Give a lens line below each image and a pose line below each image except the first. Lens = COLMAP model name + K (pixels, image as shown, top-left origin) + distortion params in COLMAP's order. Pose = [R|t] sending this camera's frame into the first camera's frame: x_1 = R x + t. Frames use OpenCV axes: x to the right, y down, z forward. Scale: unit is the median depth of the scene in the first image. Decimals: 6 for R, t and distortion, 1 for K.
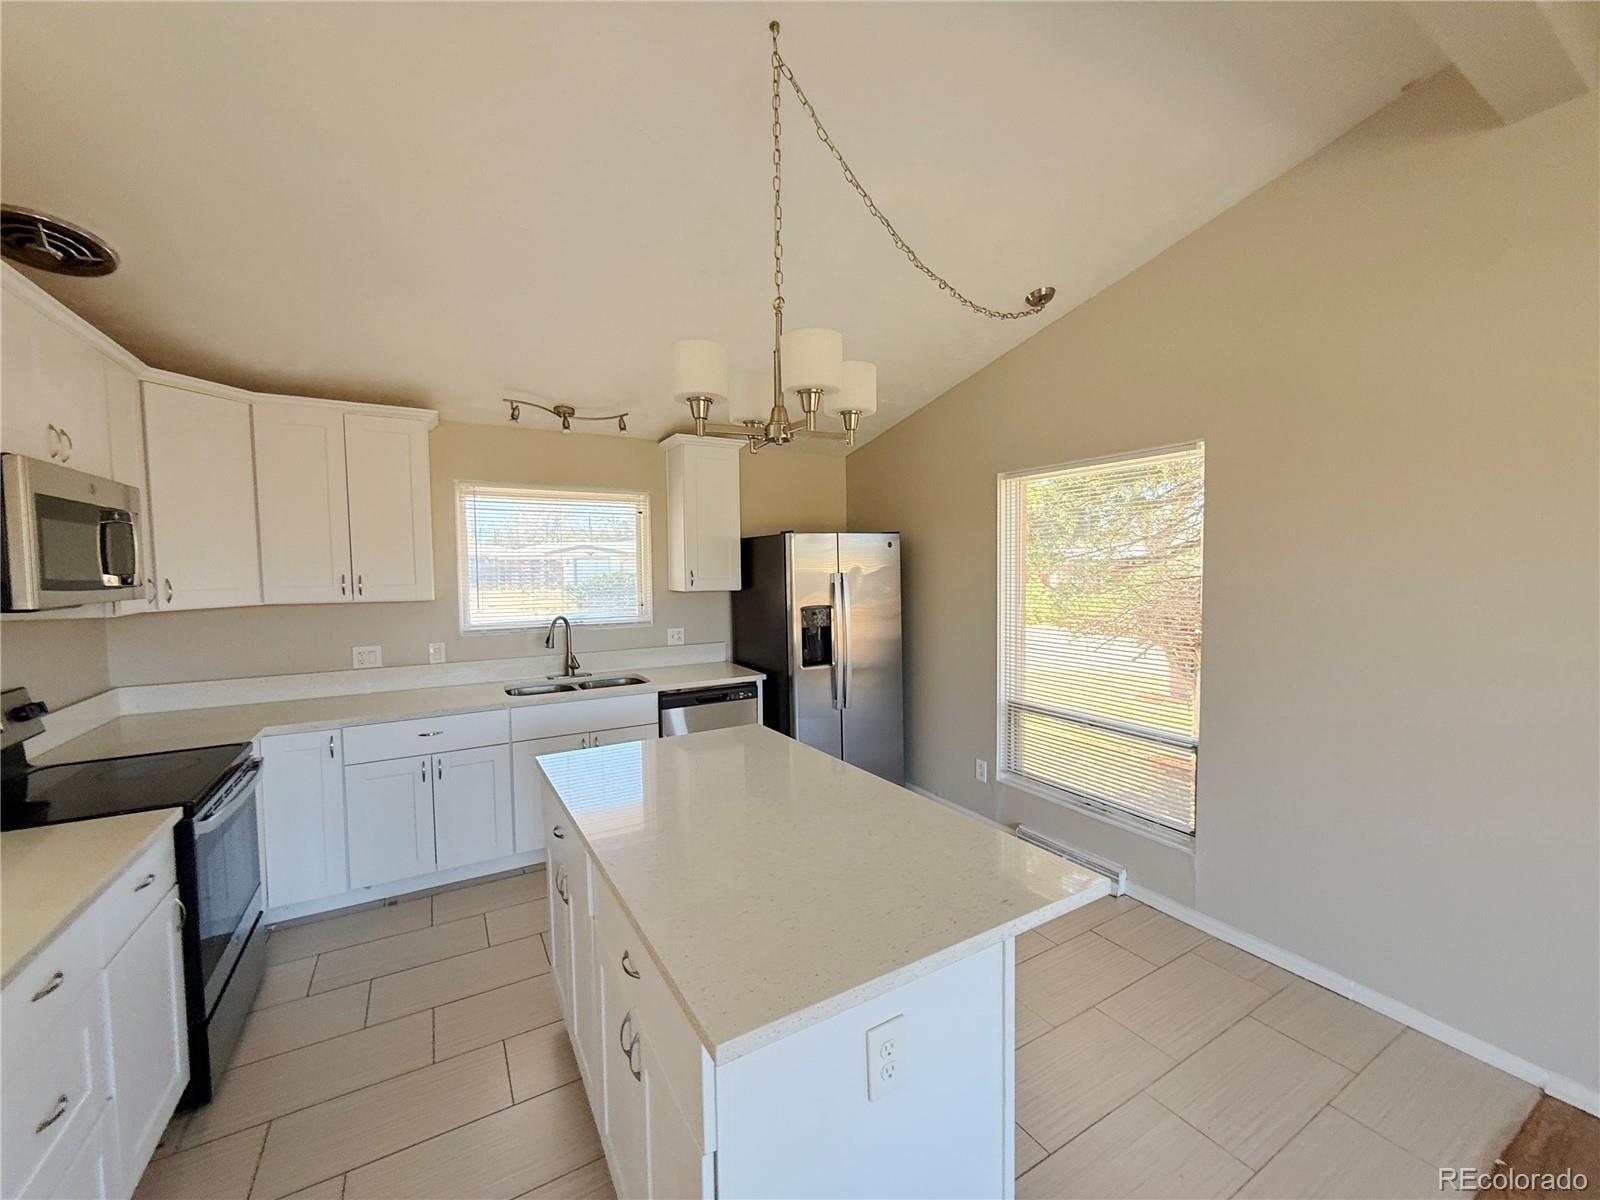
lens RADIAL K [[639.2, 0, 802.6], [0, 639.2, 600.8], [0, 0, 1]] dist [-0.001071, 0.000569]
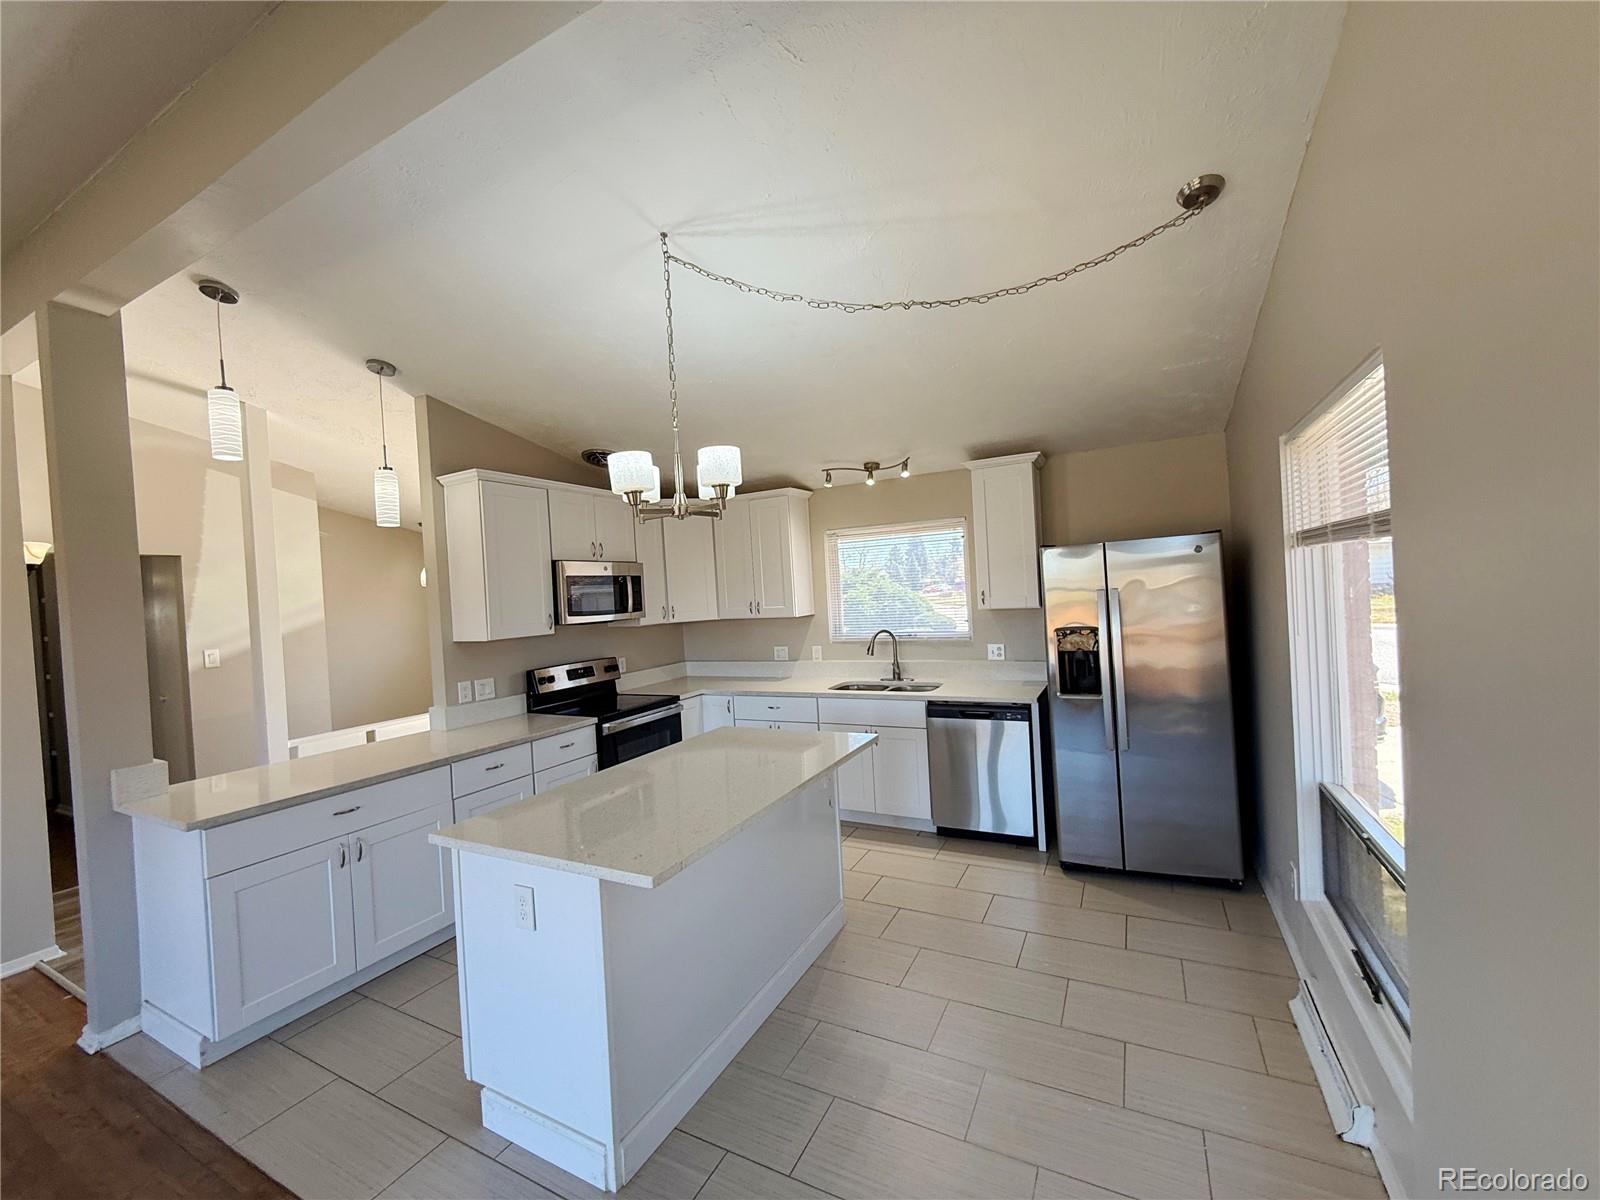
lens RADIAL K [[639.2, 0, 802.6], [0, 639.2, 600.8], [0, 0, 1]] dist [-0.001071, 0.000569]
pose [[0.534648, -0.008574, -0.845031, 0.577717], [0.003992, 0.999963, -0.007620, -0.023479], [0.845065, 0.000701, 0.534663, 0.209956]]
